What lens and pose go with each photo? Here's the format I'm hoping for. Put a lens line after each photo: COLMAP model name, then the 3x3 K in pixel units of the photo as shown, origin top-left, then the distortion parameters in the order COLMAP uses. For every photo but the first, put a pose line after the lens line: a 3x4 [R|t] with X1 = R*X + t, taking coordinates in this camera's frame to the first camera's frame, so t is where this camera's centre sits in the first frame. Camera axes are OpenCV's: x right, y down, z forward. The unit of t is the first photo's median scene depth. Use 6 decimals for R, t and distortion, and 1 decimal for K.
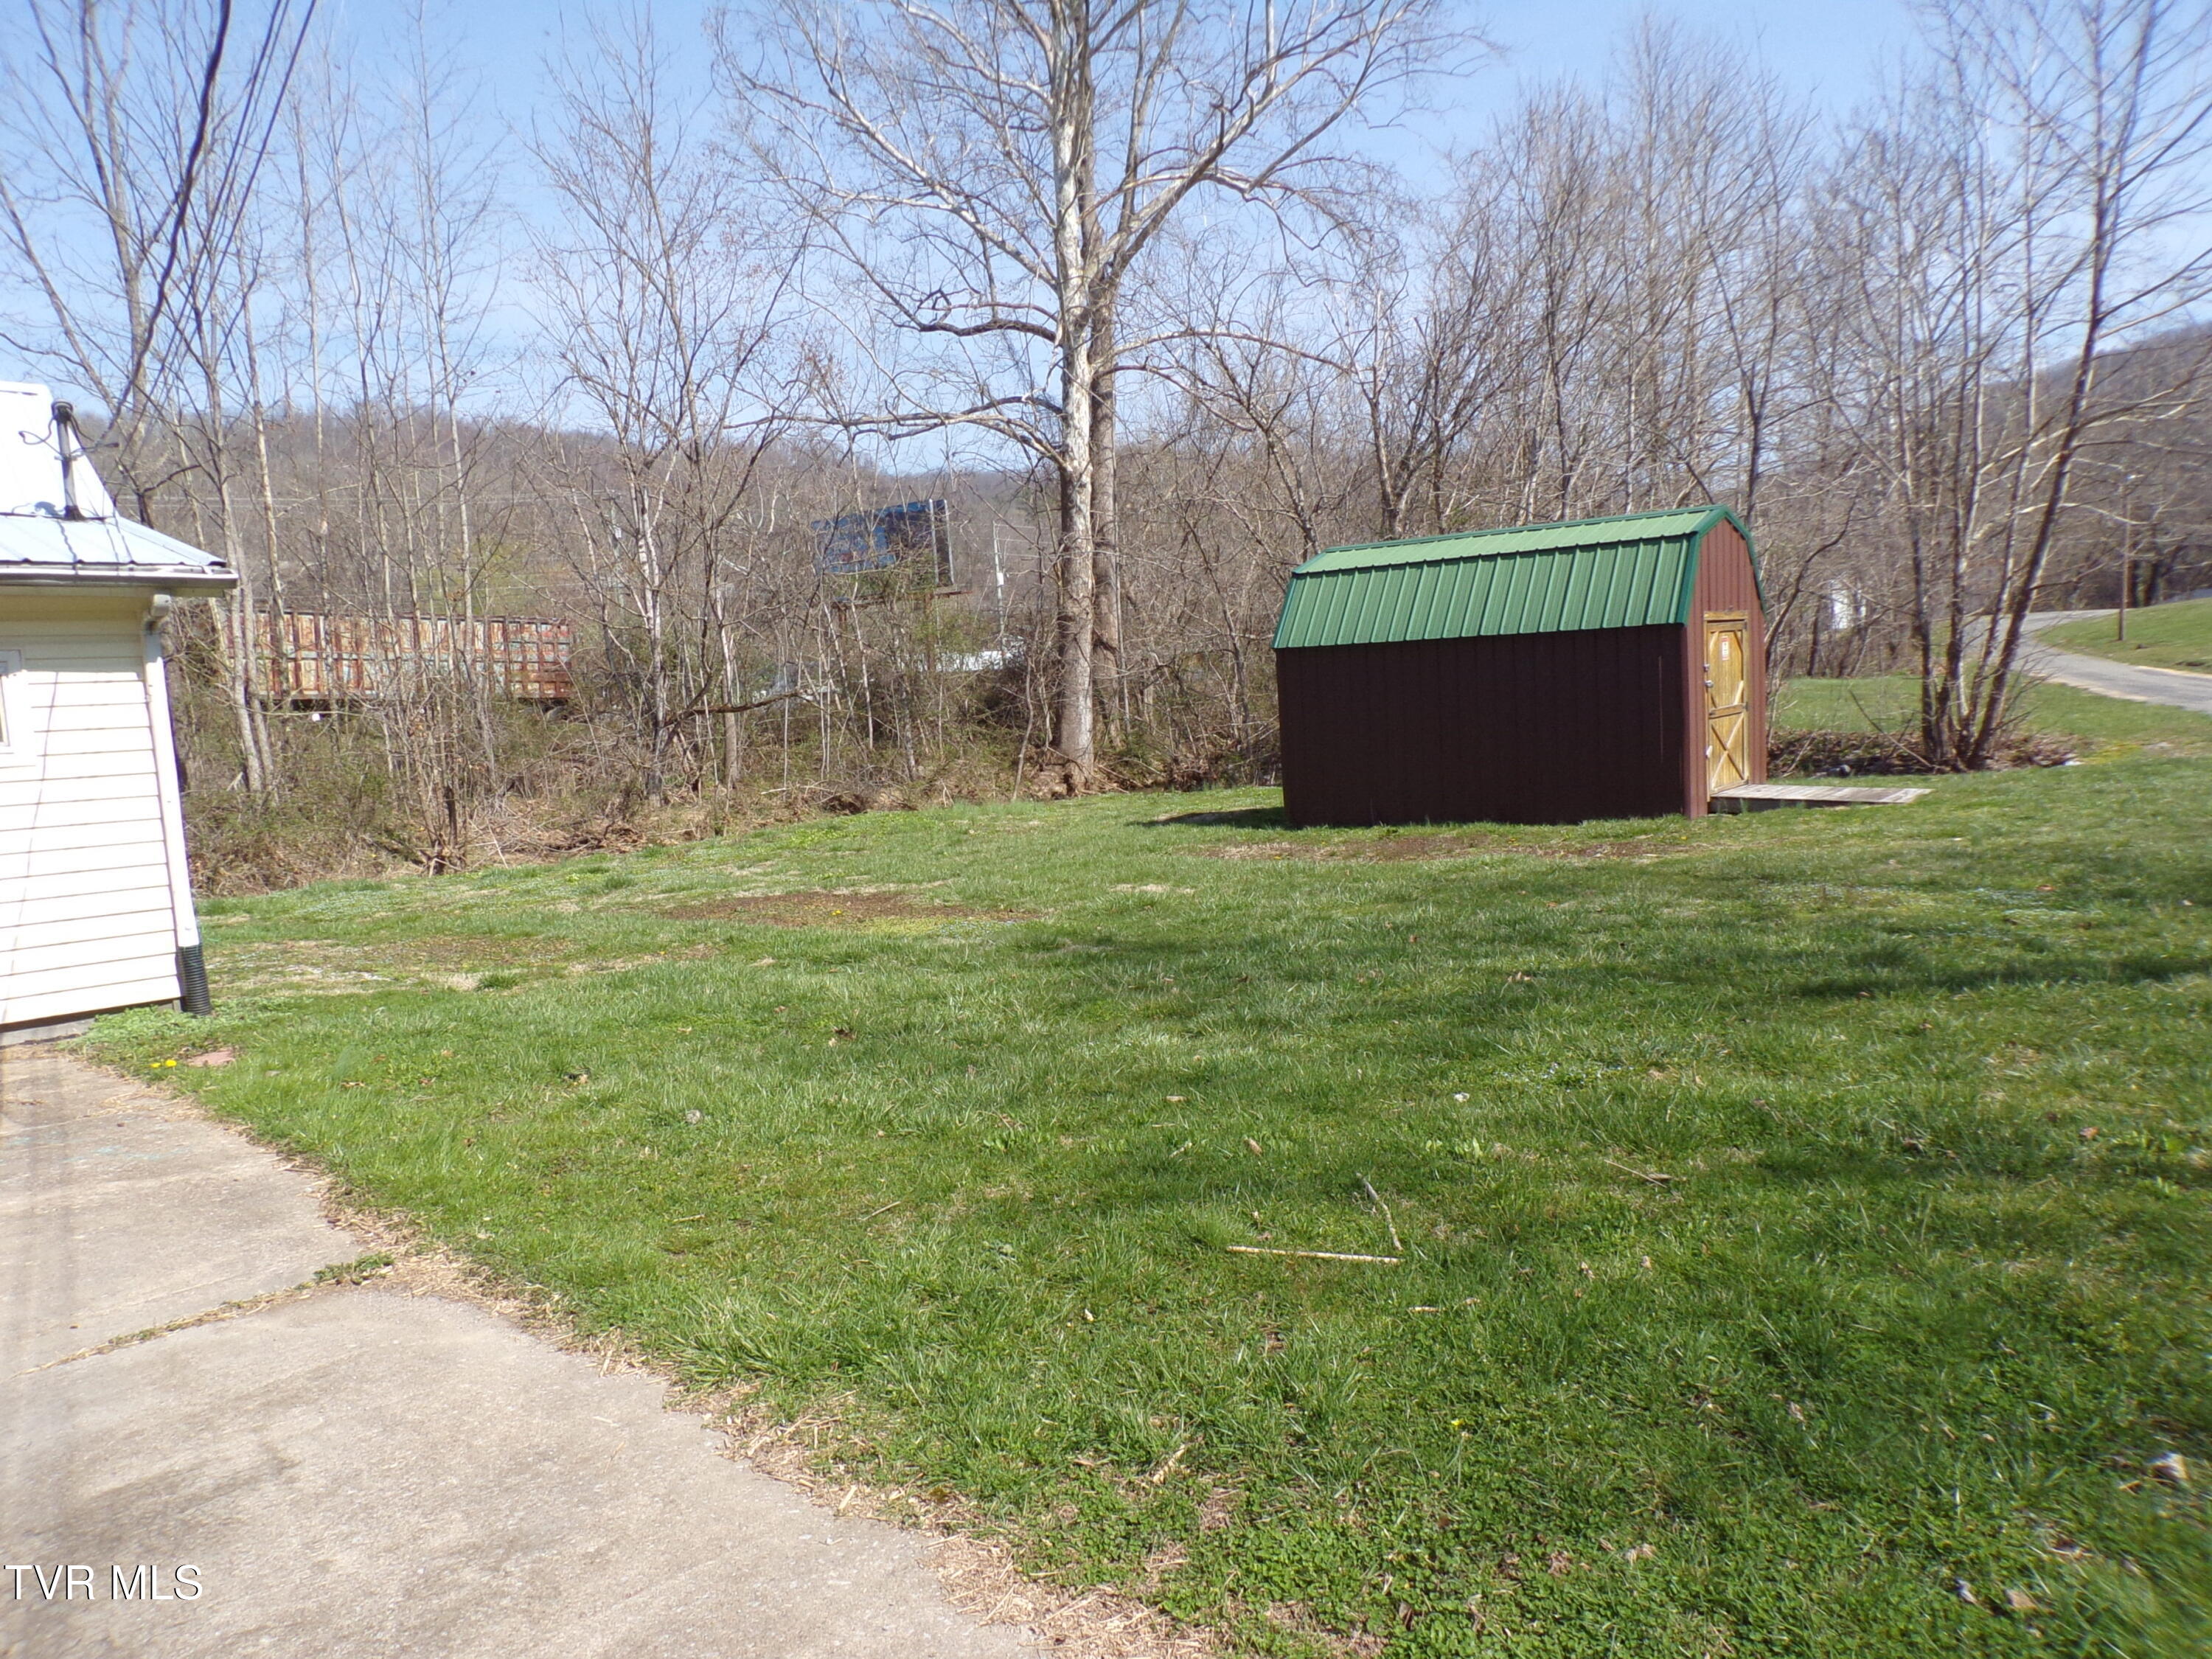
lens RADIAL K [[1481.5, 0, 1106.0], [0, 1481.5, 829.5], [0, 0, 1]] dist [-0.002075, 0.000518]
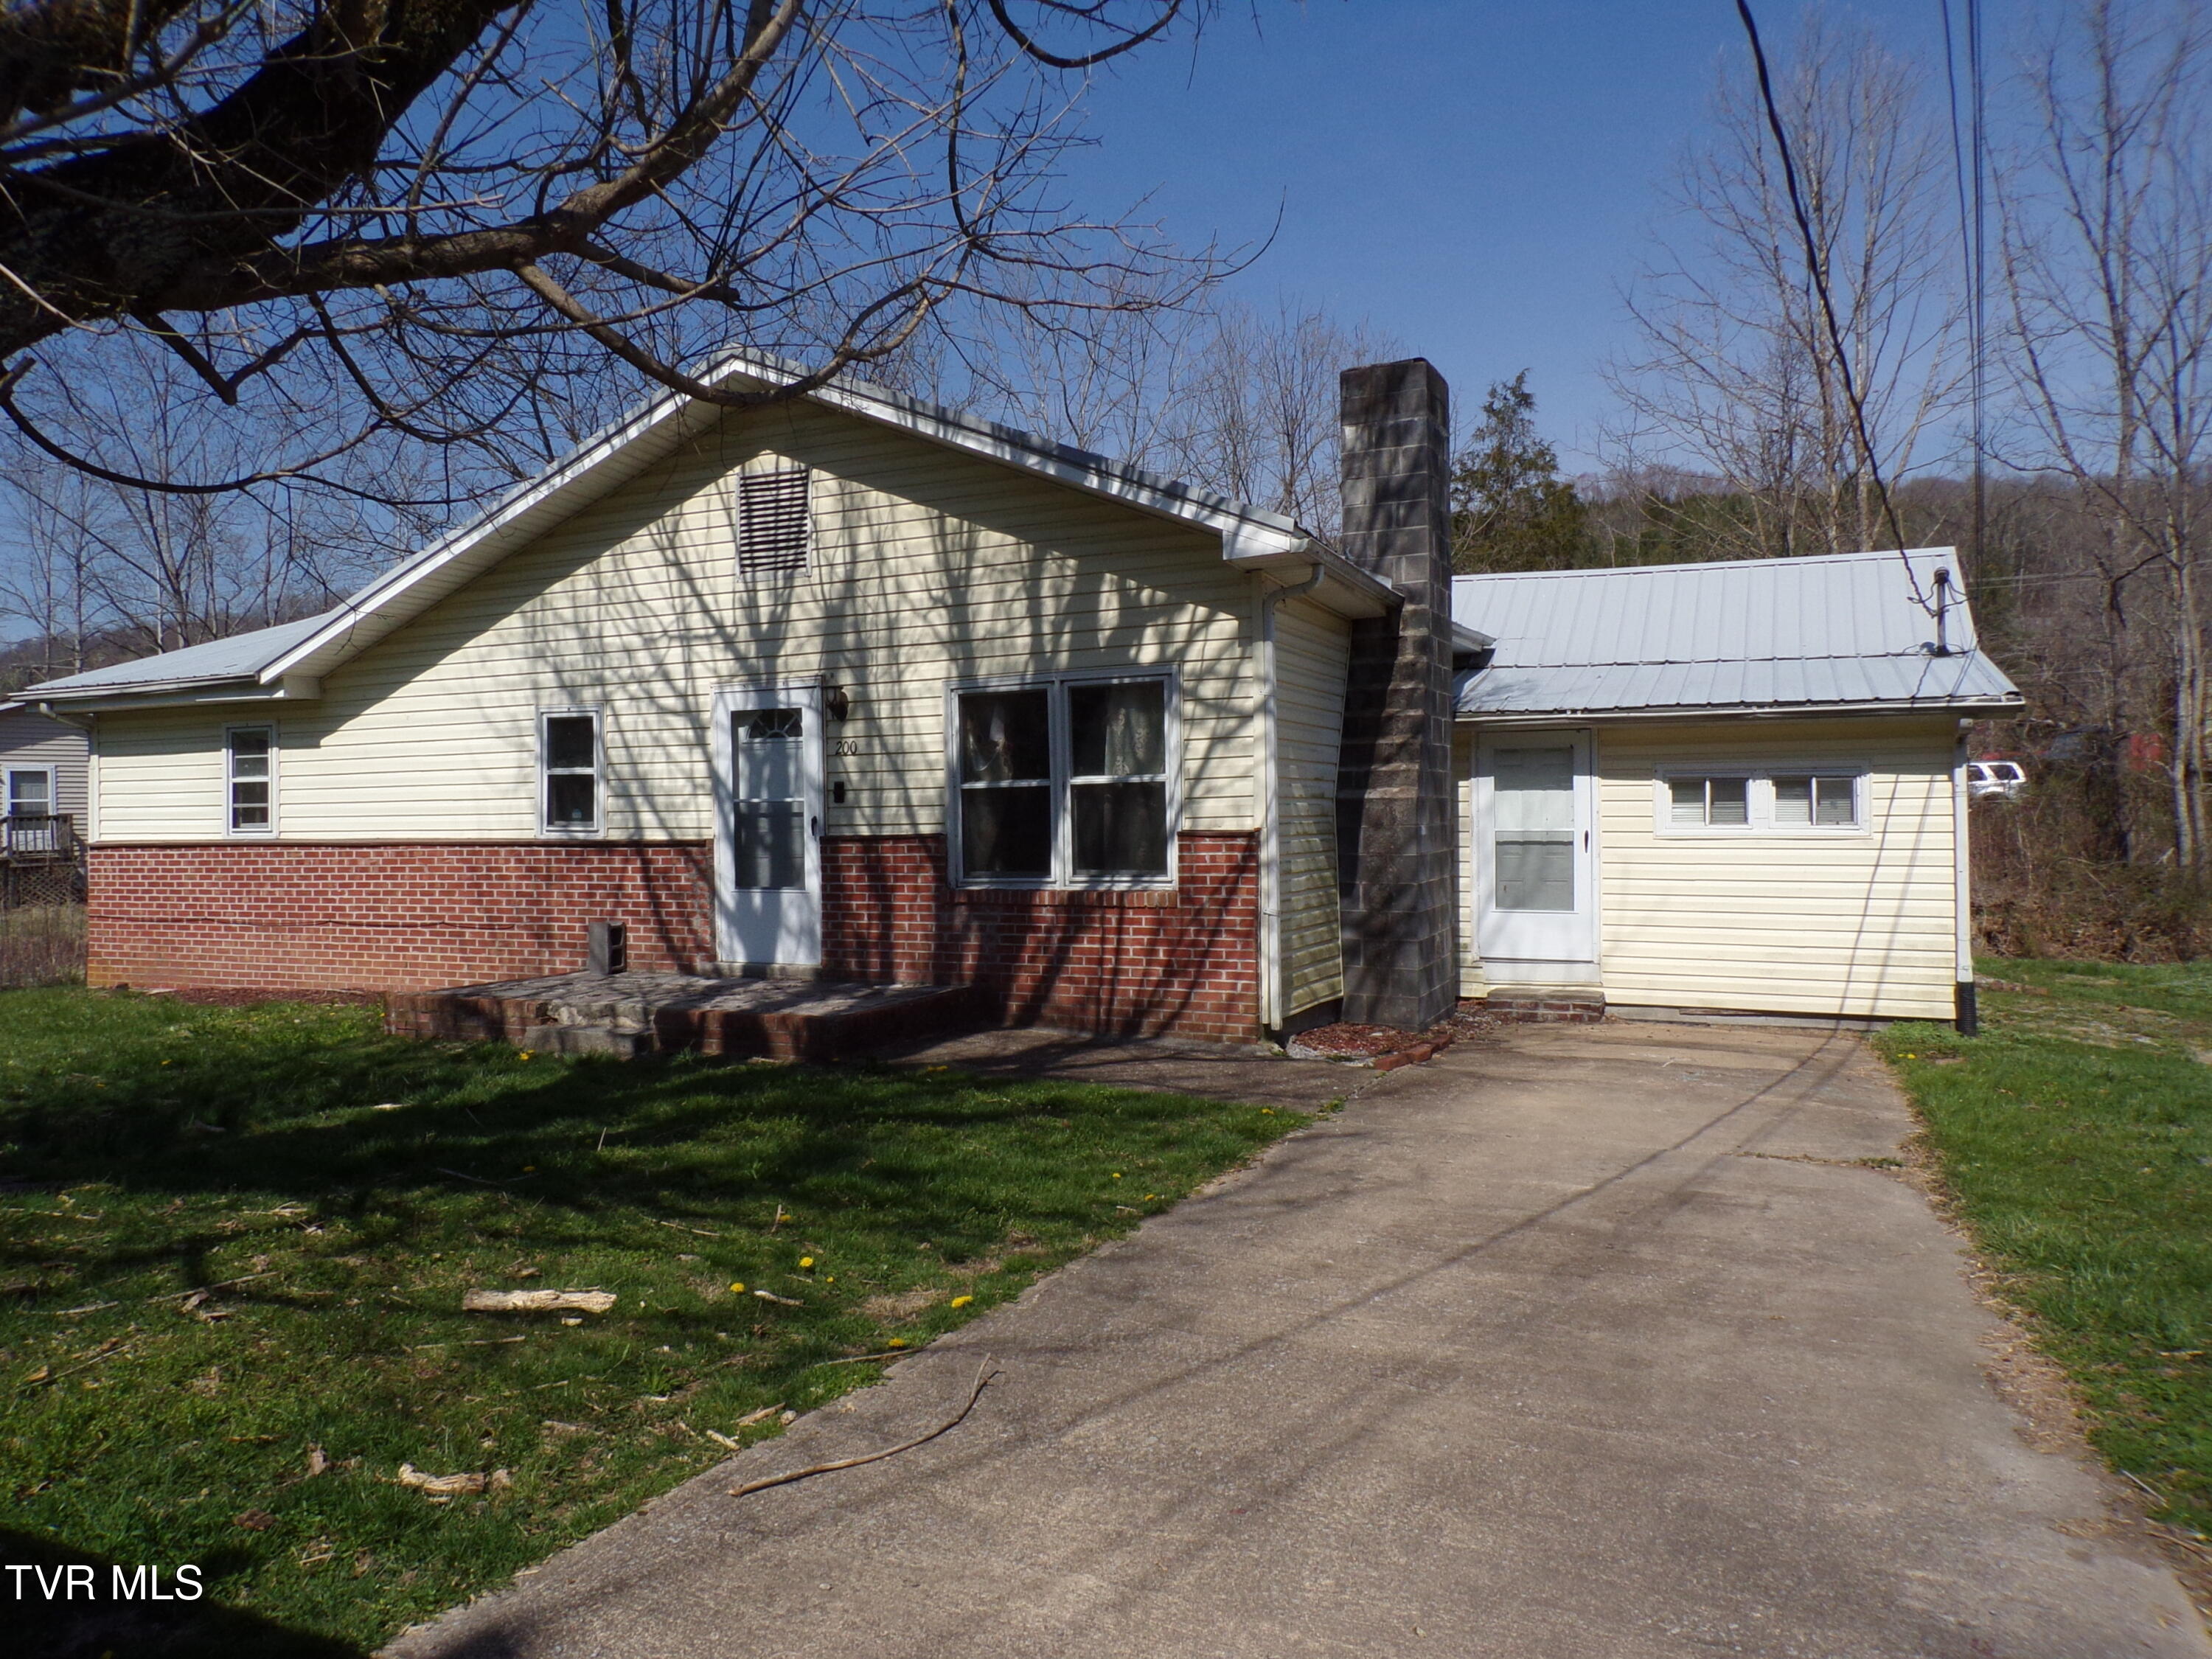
lens RADIAL K [[1481.5, 0, 1106.0], [0, 1481.5, 829.5], [0, 0, 1]] dist [-0.002075, 0.000518]
pose [[0.360790, 0.048033, -0.931410, 0.325122], [-0.087266, 0.996030, 0.017563, -0.012941], [0.928556, 0.074944, 0.363549, -0.199939]]
